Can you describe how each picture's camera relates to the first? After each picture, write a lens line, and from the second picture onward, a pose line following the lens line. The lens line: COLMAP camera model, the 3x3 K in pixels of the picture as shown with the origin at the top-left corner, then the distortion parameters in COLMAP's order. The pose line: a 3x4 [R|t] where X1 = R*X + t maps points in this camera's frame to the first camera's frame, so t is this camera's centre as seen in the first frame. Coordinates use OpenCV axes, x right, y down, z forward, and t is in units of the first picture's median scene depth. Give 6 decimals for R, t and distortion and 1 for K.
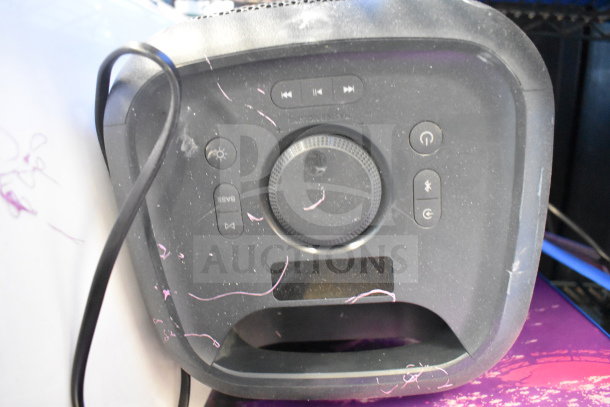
lens RADIAL K [[546.3, 0, 305.0], [0, 546.3, 203.5], [0, 0, 1]] dist [-0.057196, -0.000069]
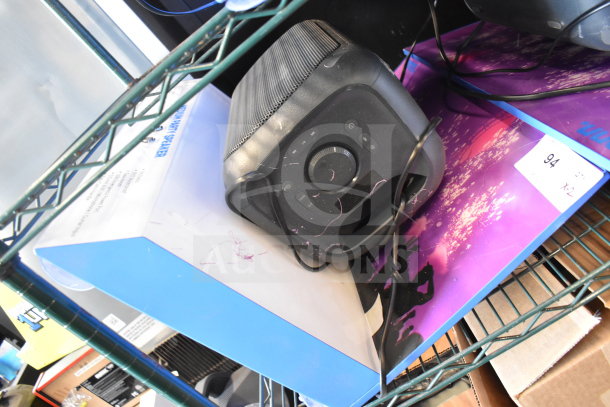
lens RADIAL K [[546.3, 0, 305.0], [0, 546.3, 203.5], [0, 0, 1]] dist [-0.057196, -0.000069]
pose [[0.753498, -0.639980, -0.150554, 0.190606], [0.657113, 0.725760, 0.203656, -0.437229], [-0.021069, -0.252386, 0.967397, -1.202027]]
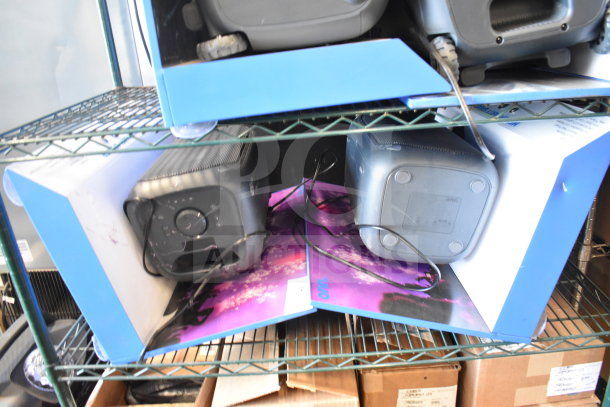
lens RADIAL K [[546.3, 0, 305.0], [0, 546.3, 203.5], [0, 0, 1]] dist [-0.057196, -0.000069]
pose [[0.989314, -0.144406, 0.020113, 0.710183], [0.139193, 0.976509, 0.164484, -0.621596], [-0.043392, -0.159927, 0.986175, -2.543376]]
